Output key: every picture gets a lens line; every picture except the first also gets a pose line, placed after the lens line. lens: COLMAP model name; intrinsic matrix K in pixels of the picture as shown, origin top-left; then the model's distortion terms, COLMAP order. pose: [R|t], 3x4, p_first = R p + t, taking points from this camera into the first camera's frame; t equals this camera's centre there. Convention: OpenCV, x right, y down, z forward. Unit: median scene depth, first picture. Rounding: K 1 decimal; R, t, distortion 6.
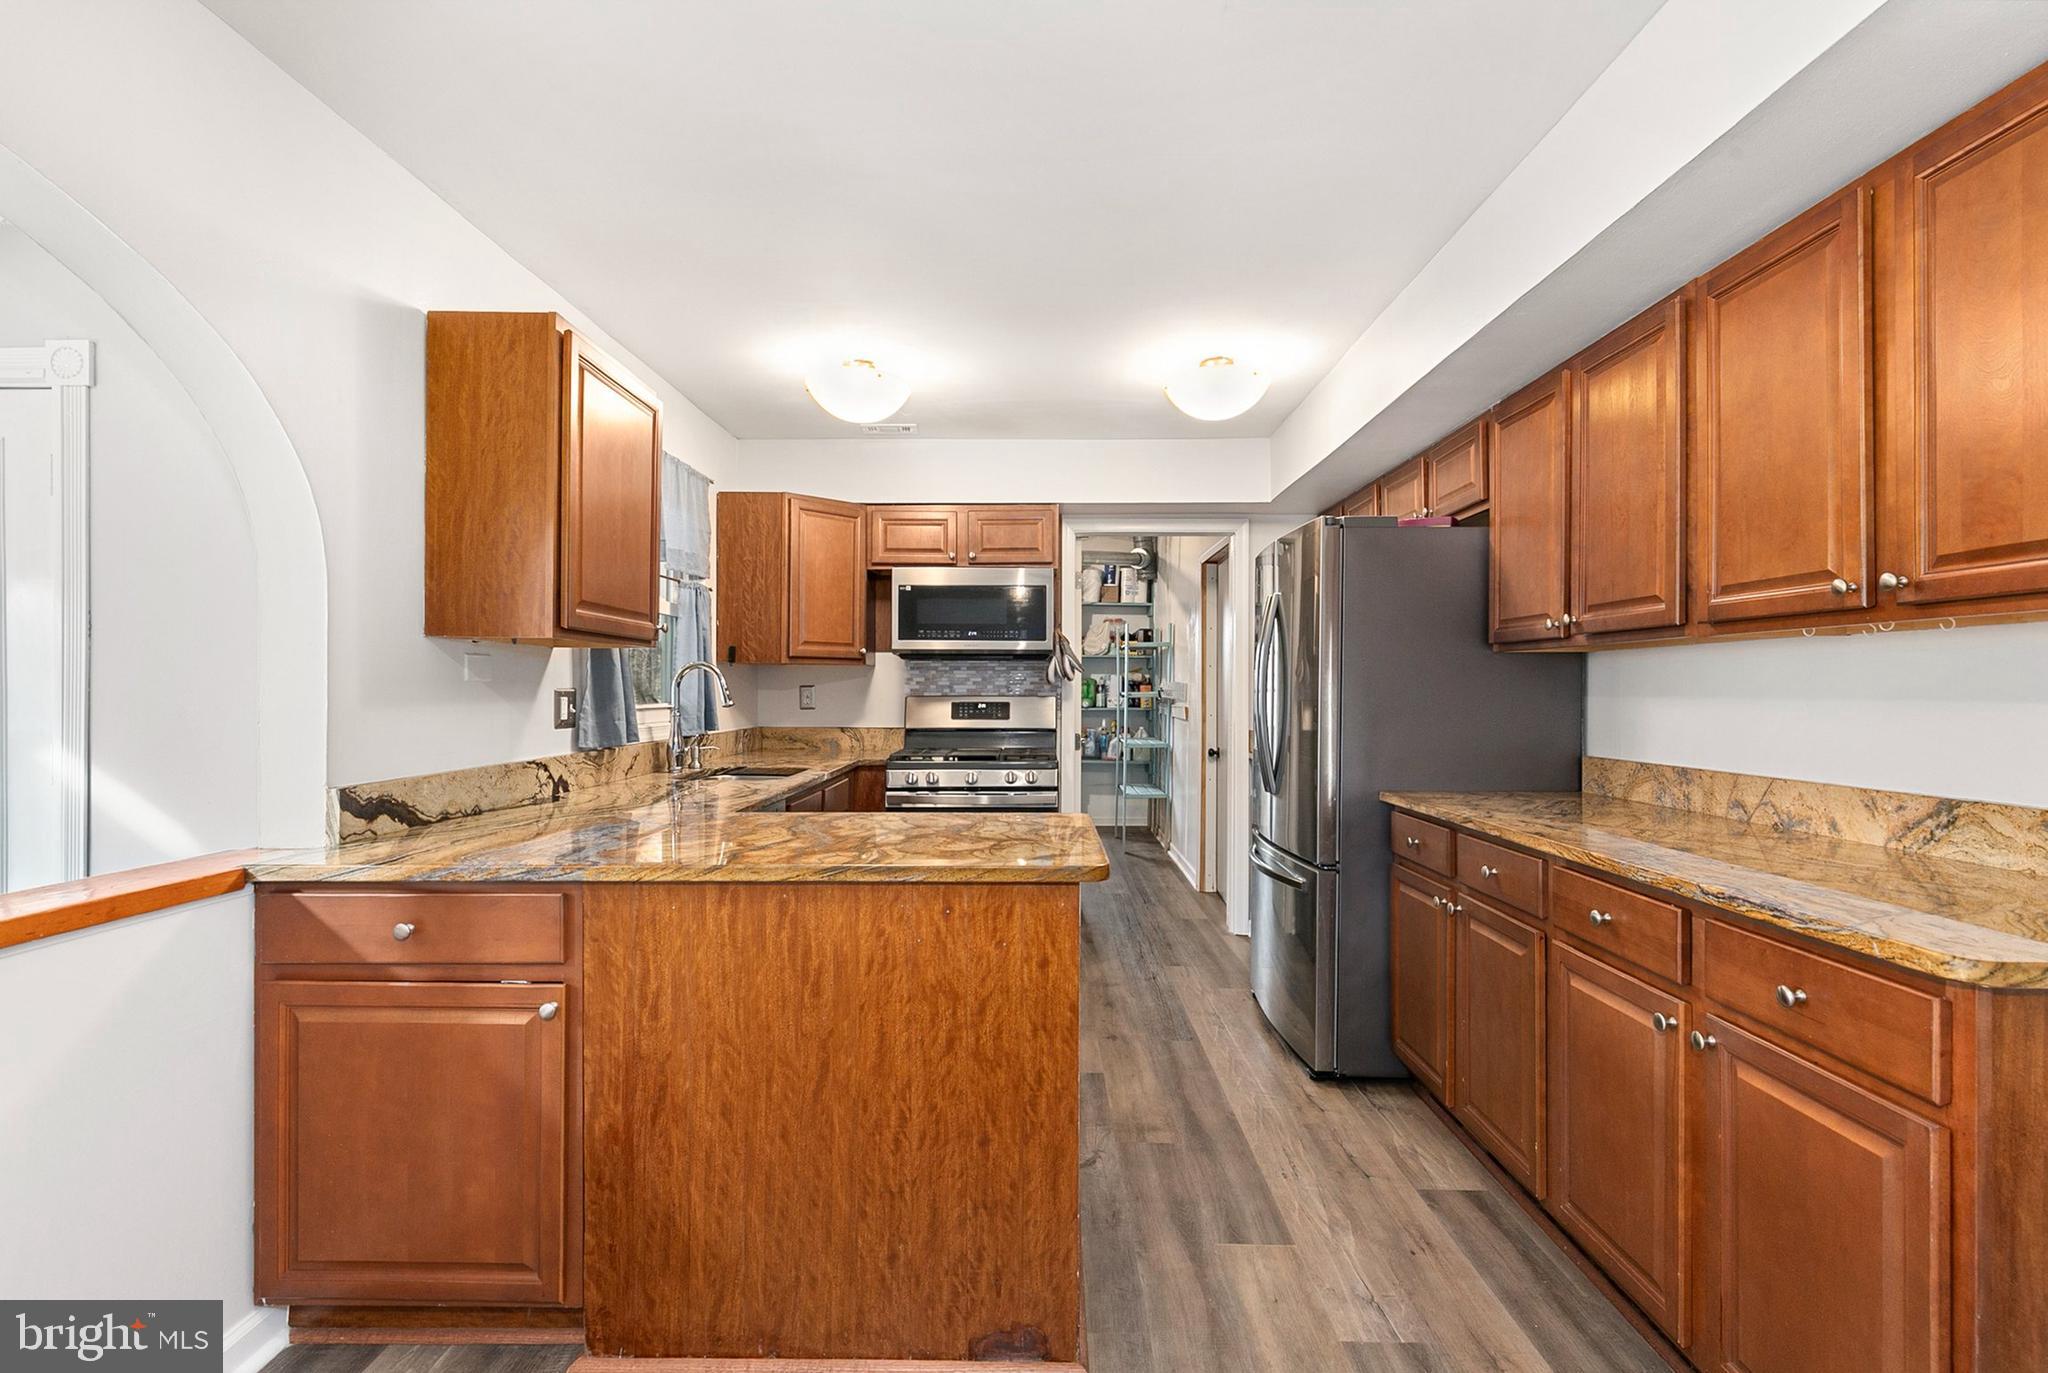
lens RADIAL K [[939.9, 0, 1019.5], [0, 939.9, 692.8], [0, 0, 1]] dist [0.010264, -0.002923]
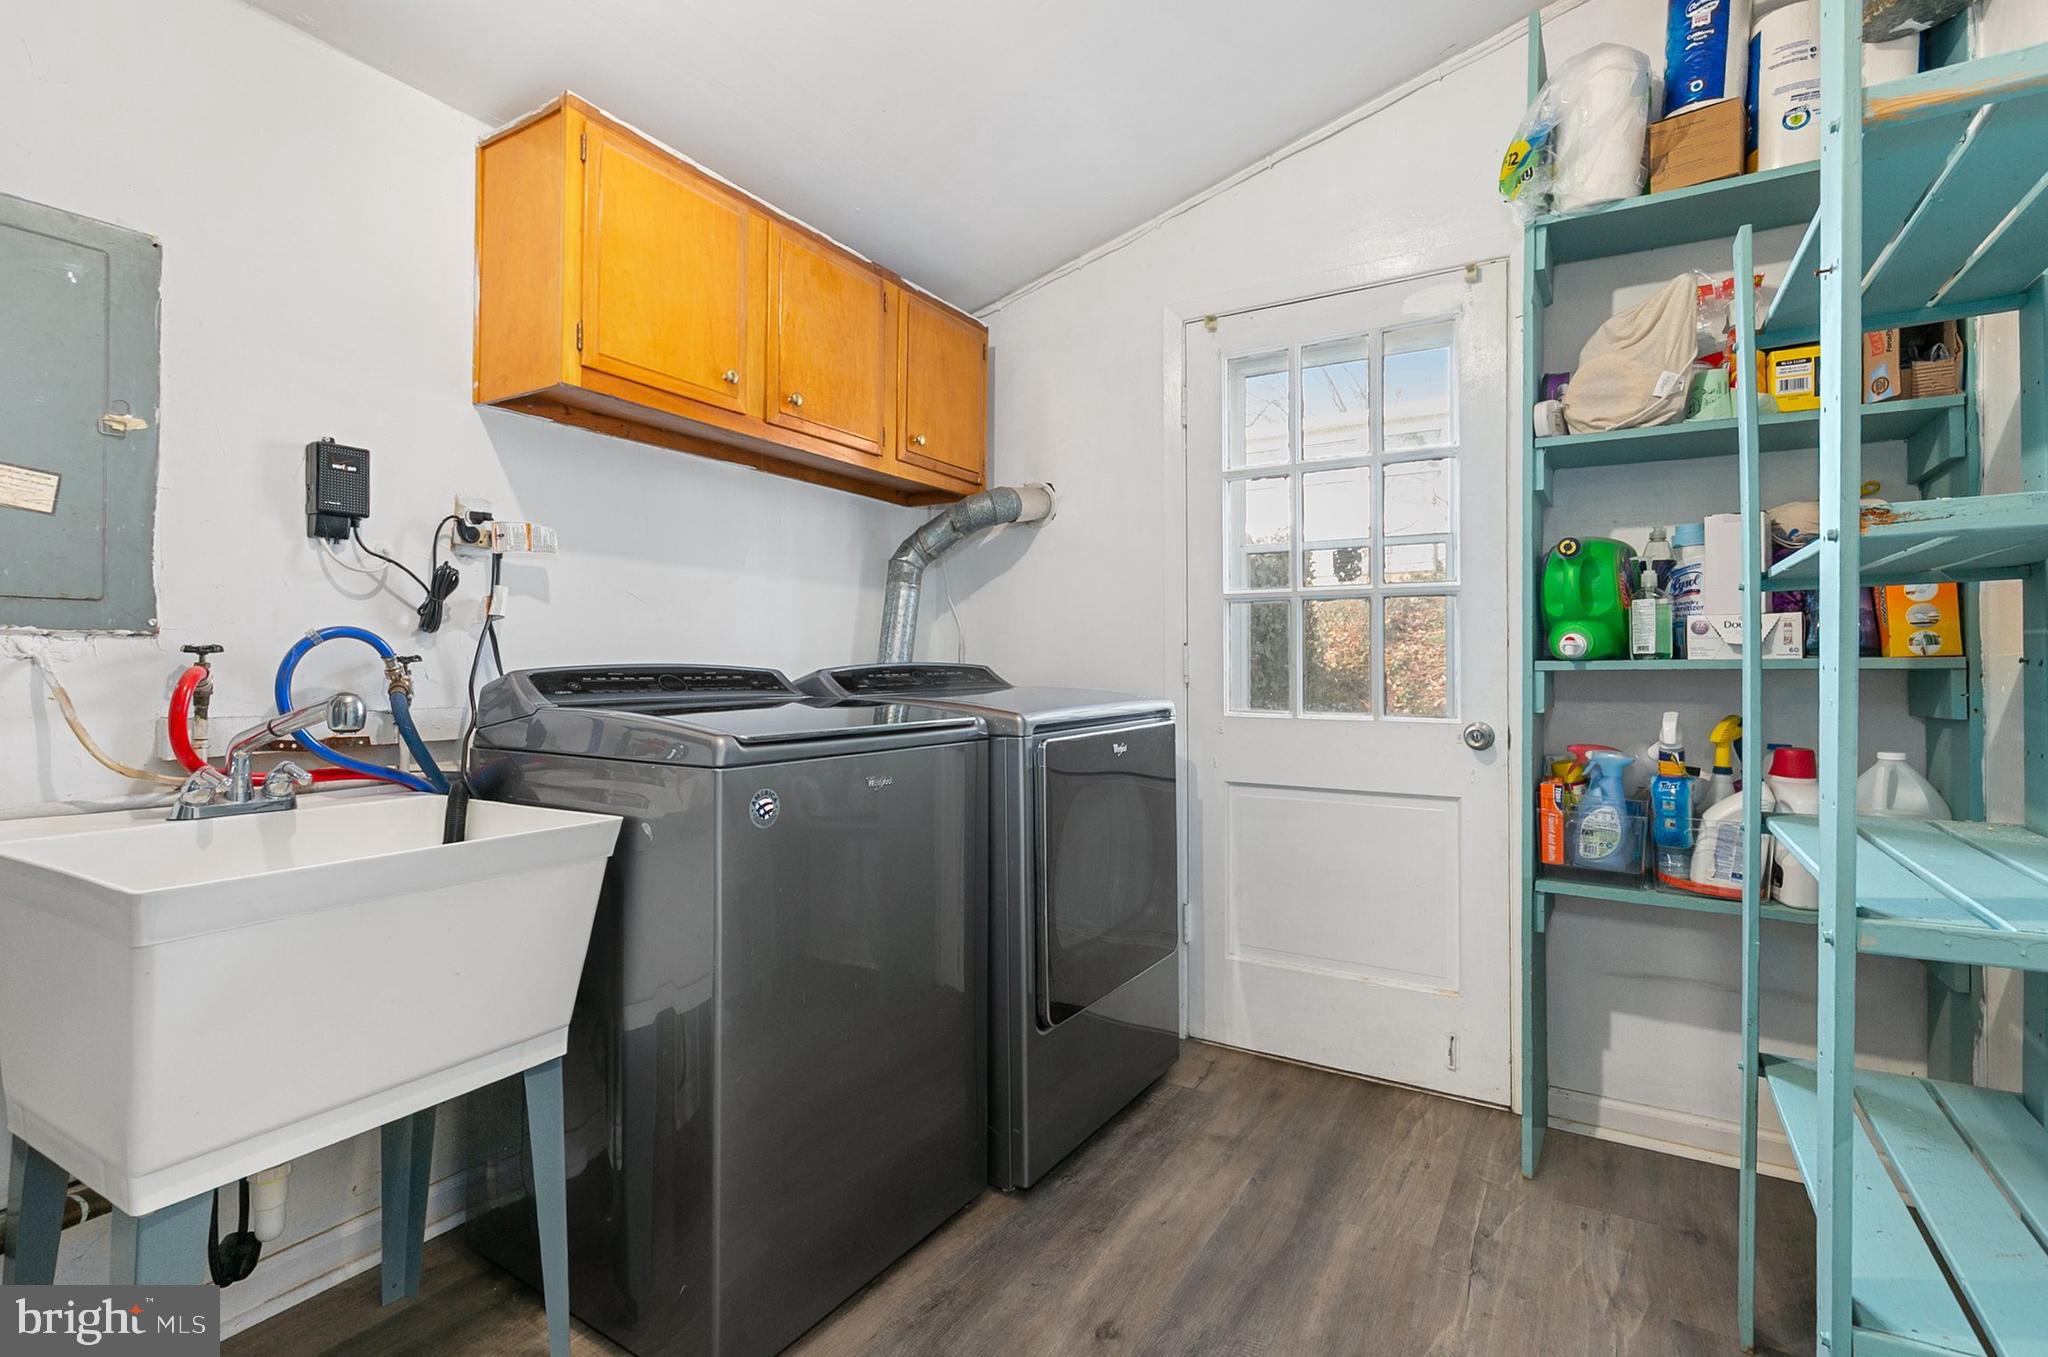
lens RADIAL K [[939.9, 0, 1032.3], [0, 939.9, 662.5], [0, 0, 1]] dist [0.010264, -0.002923]
pose [[0.867293, -0.010785, -0.497681, 0.202806], [0.002826, 0.999856, -0.016742, 0.058180], [0.497790, 0.013114, 0.867198, 2.113928]]
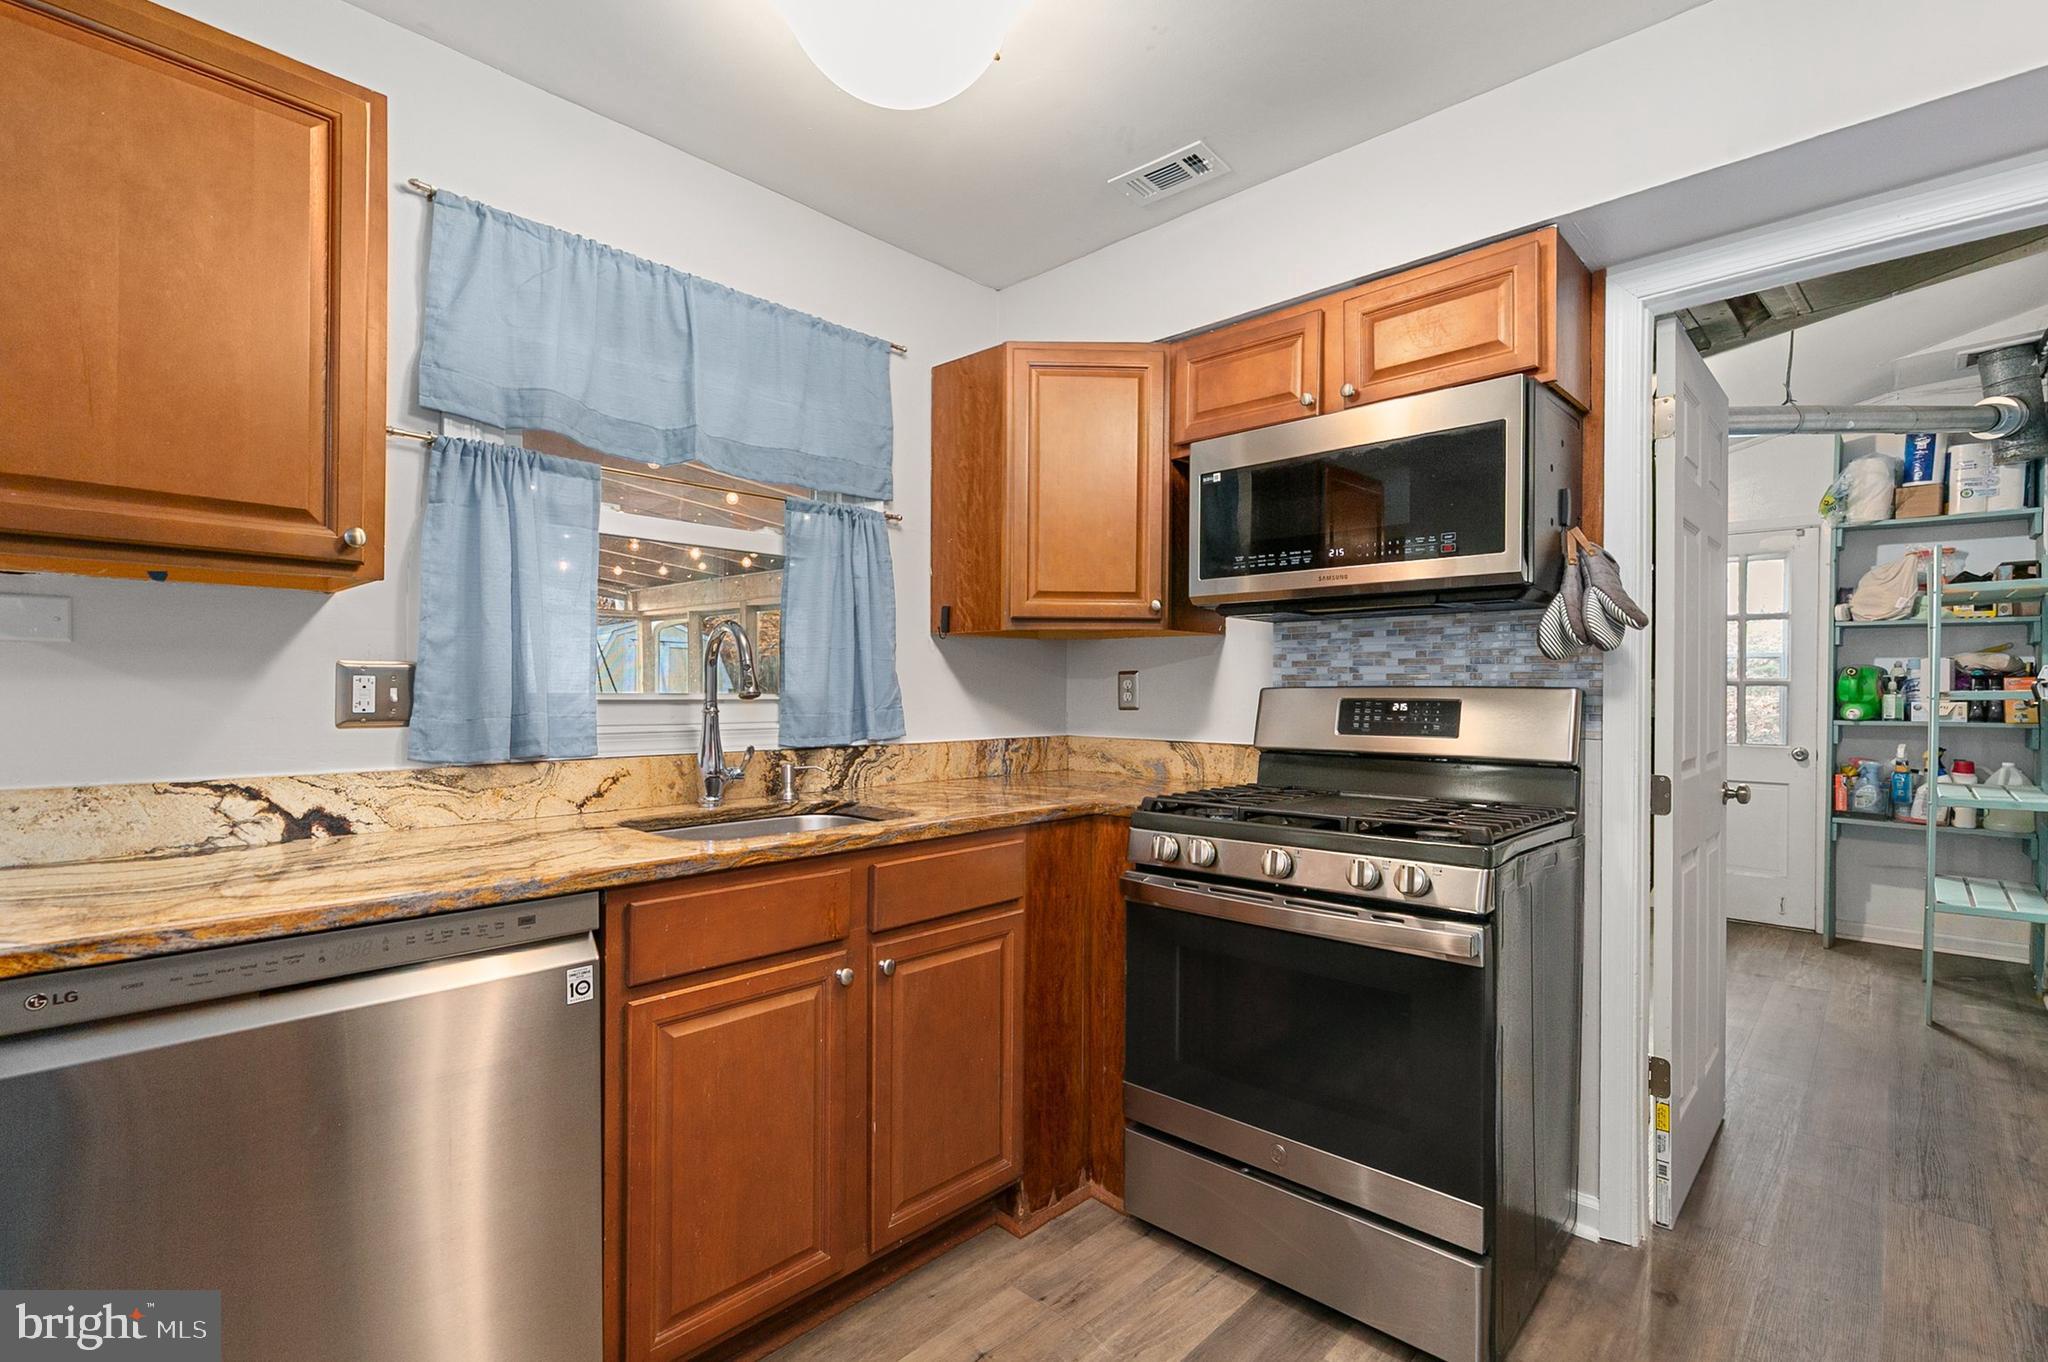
lens RADIAL K [[939.9, 0, 1019.6], [0, 939.9, 692.0], [0, 0, 1]] dist [0.010264, -0.002923]
pose [[0.742085, 0.002269, -0.670302, 0.228084], [-0.006593, 0.999971, -0.003914, 0.014716], [0.670273, 0.007324, 0.742078, 0.833002]]
